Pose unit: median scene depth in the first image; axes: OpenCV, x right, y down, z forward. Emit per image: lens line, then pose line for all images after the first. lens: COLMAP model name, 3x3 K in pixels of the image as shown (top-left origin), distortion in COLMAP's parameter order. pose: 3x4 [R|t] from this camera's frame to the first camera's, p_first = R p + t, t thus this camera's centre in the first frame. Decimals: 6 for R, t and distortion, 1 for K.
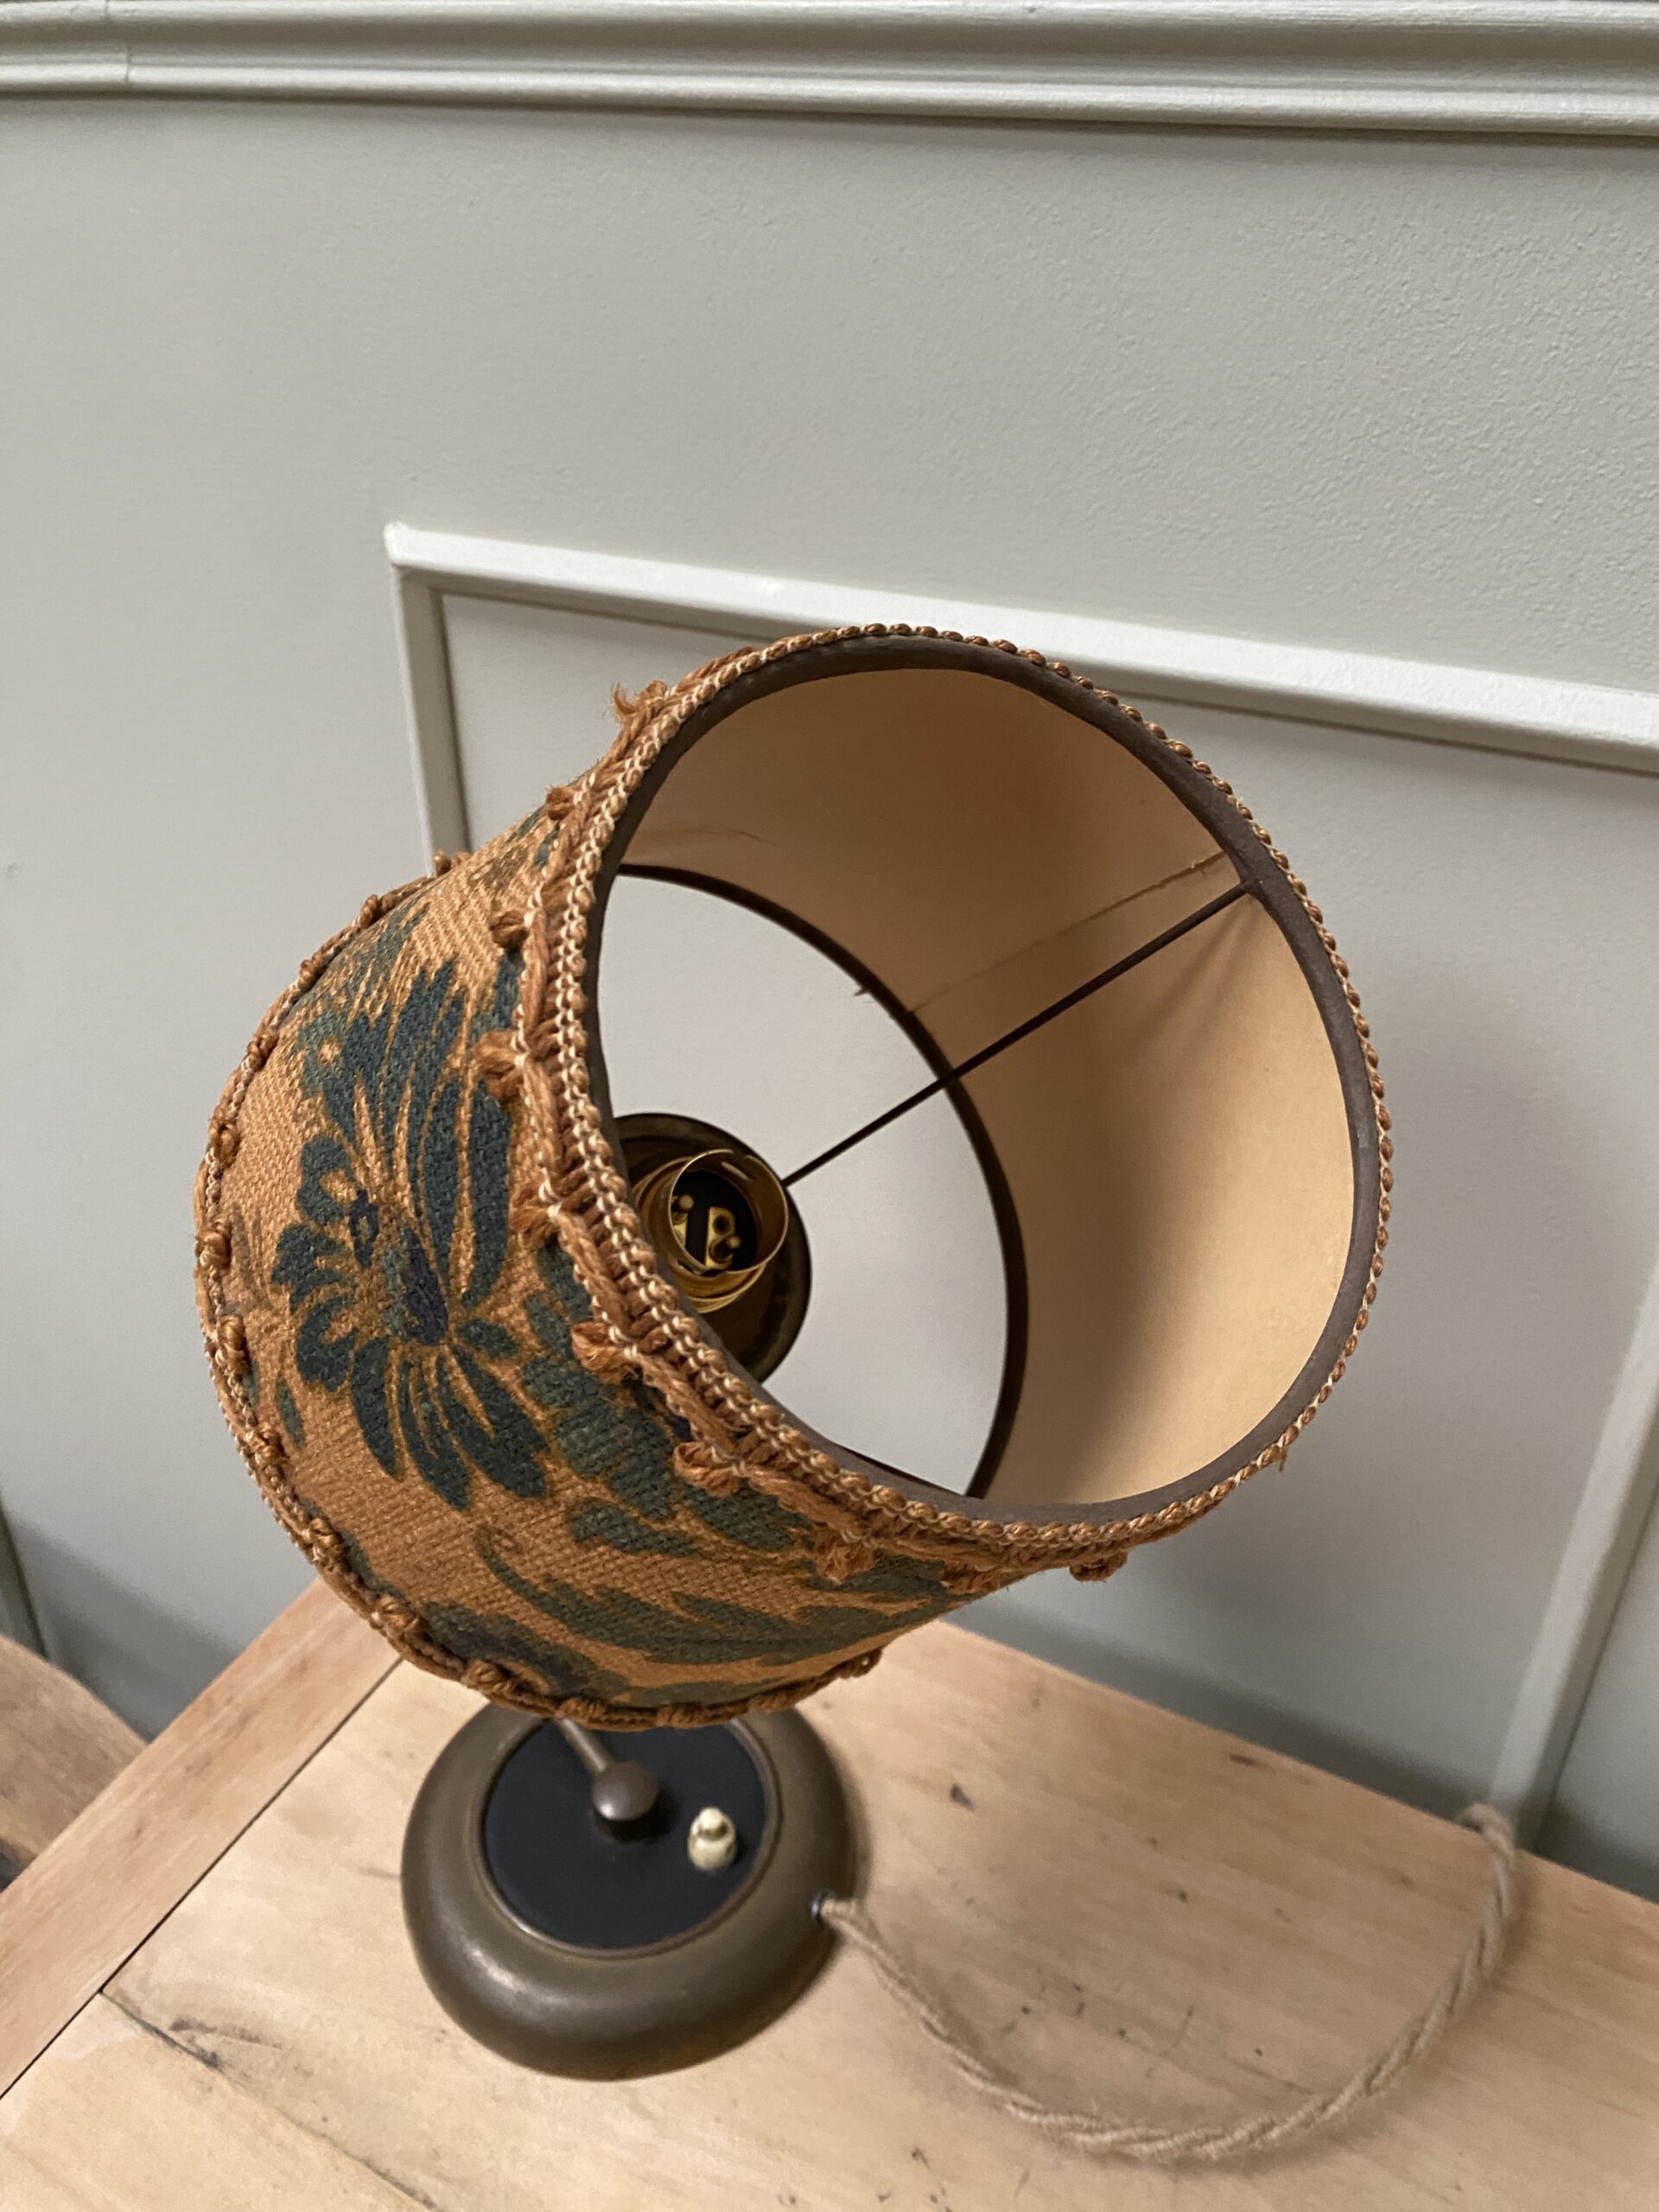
lens RADIAL K [[1718.7, 0, 829.5], [0, 1718.7, 1106.0], [0, 0, 1]] dist [-0.002778, -0.001686]
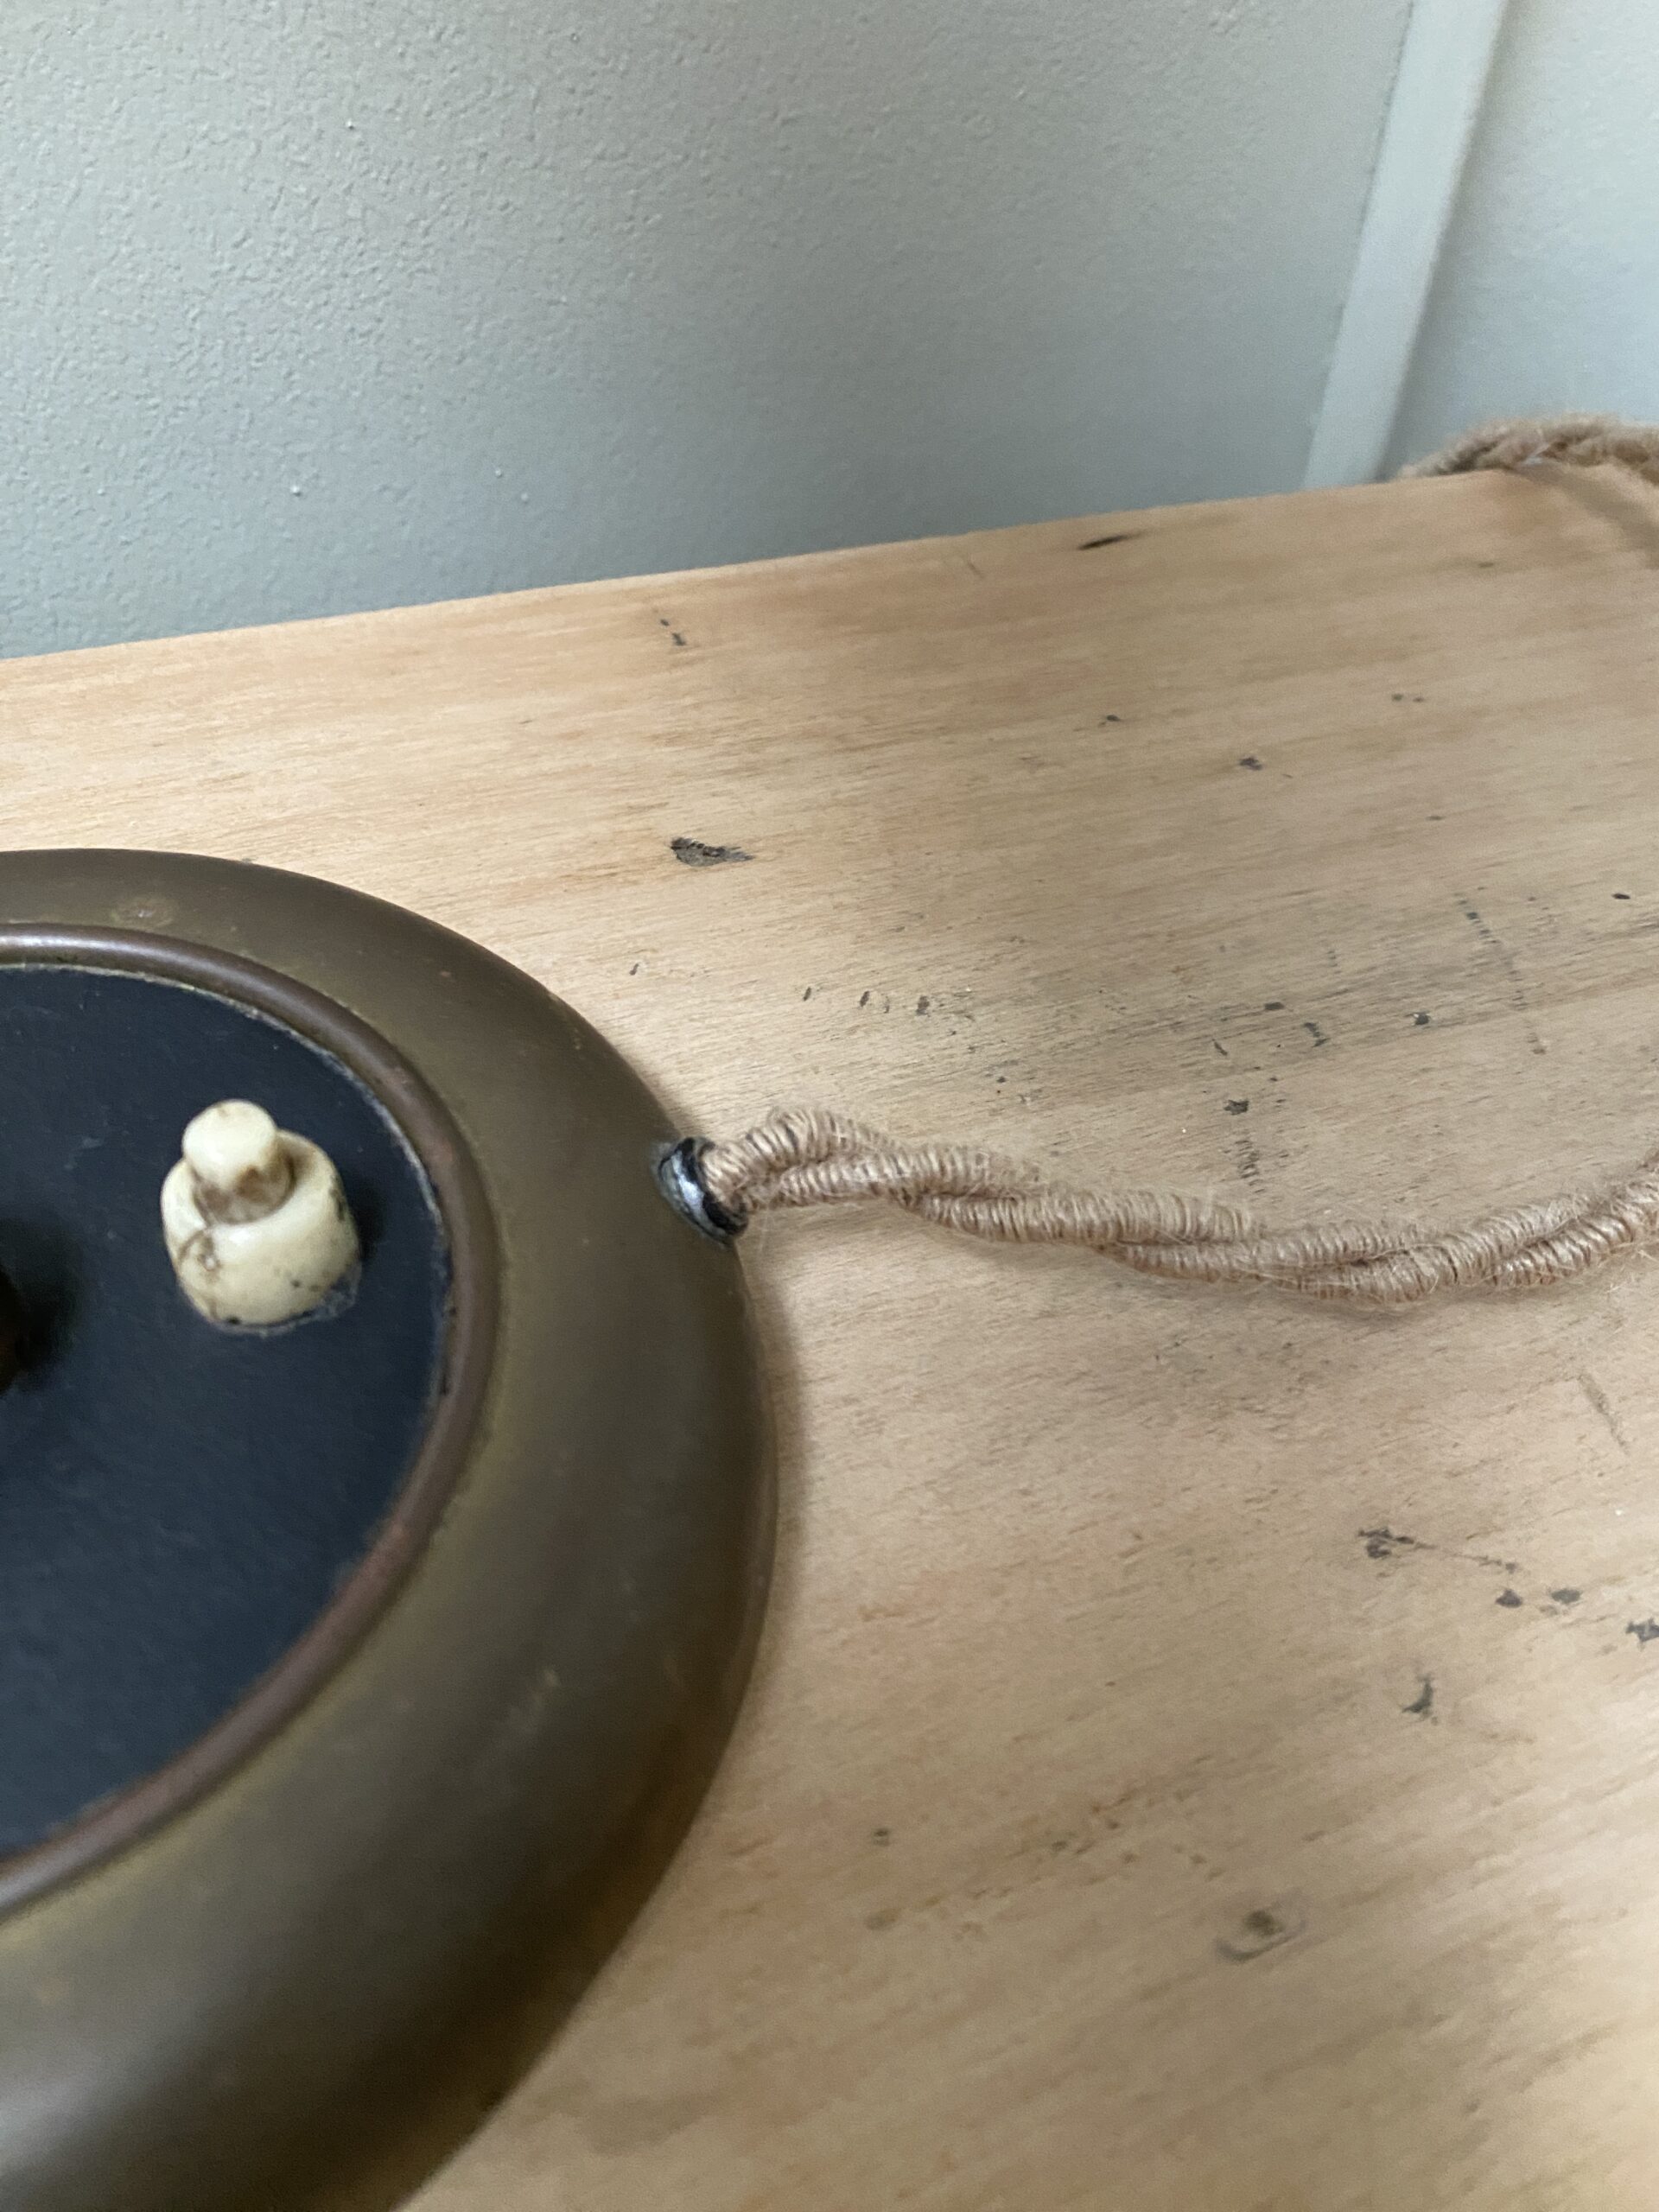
lens RADIAL K [[1664.5, 0, 829.5], [0, 1664.5, 1106.0], [0, 0, 1]] dist [0.001974, -0.076475]
pose [[0.714512, -0.508406, 0.480620, -0.132803], [0.345786, 0.853824, 0.389124, 0.376162], [-0.608197, -0.111842, 0.785867, 0.816943]]
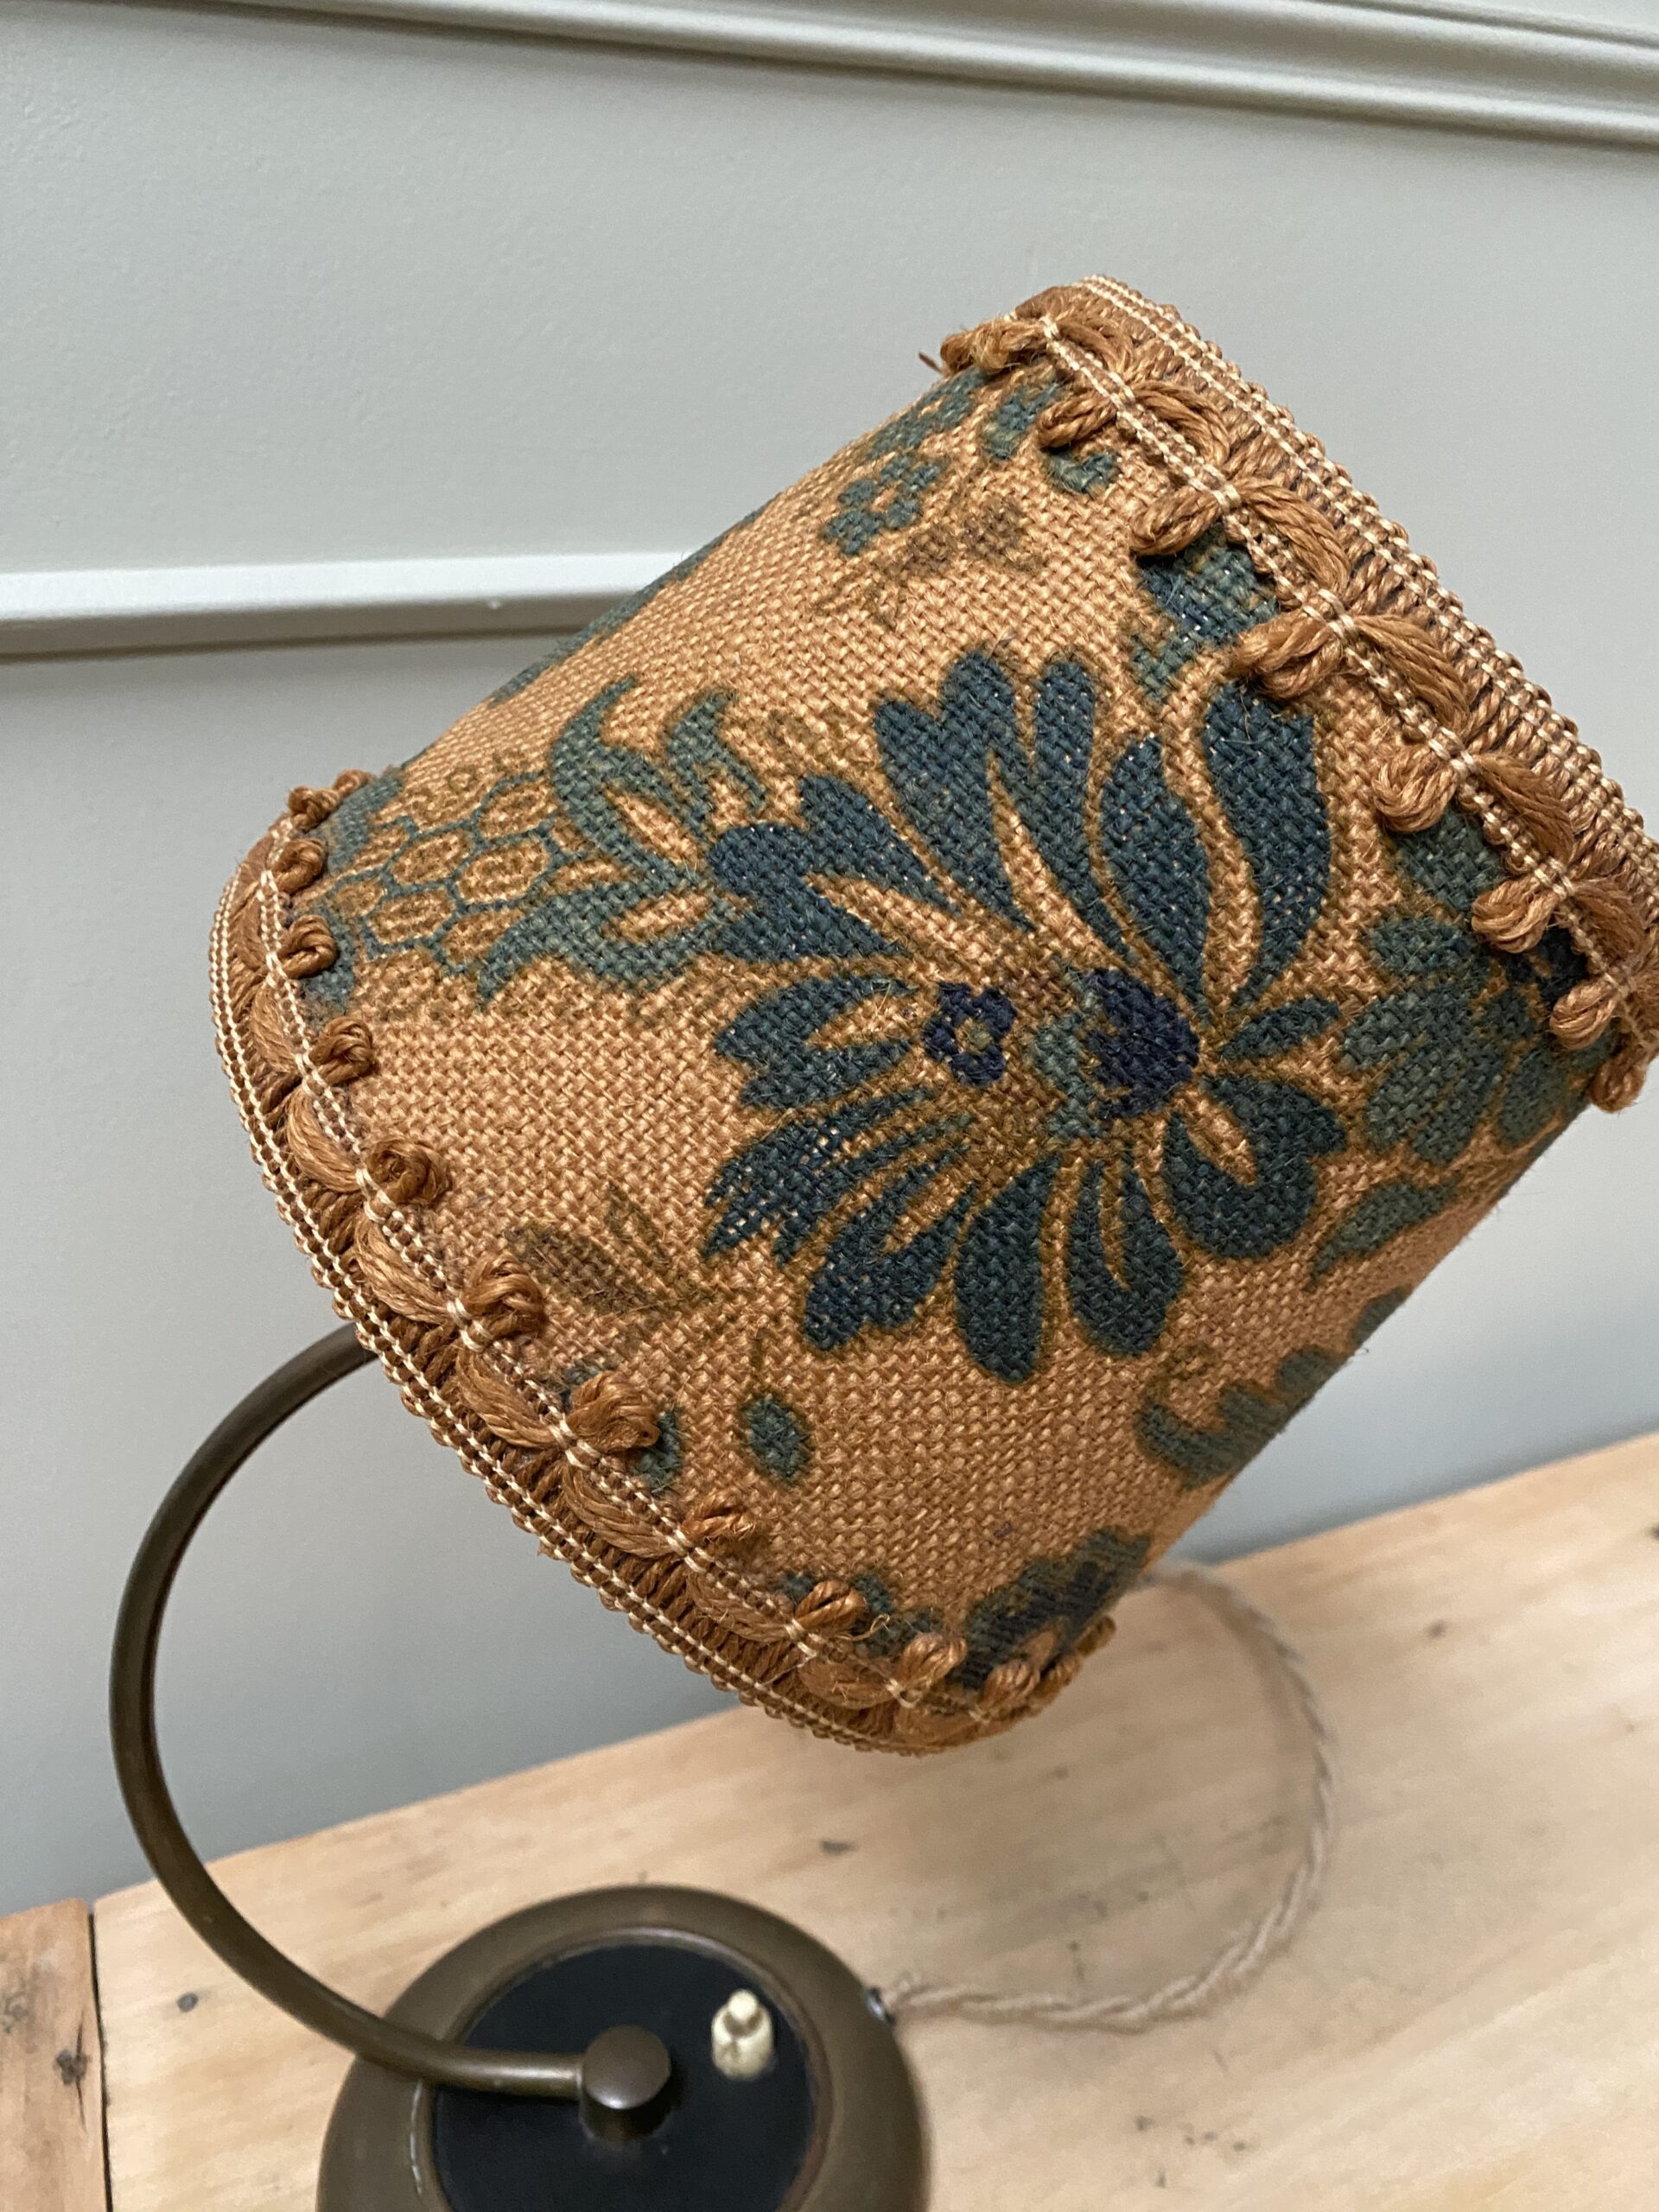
lens RADIAL K [[1693.7, 0, 829.5], [0, 1693.7, 1106.0], [0, 0, 1]] dist [0.050167, -0.081908]
pose [[0.631164, -0.298571, 0.715883, -0.528772], [0.406643, 0.913313, 0.022392, 0.035923], [-0.660510, 0.276975, 0.697861, 0.333414]]
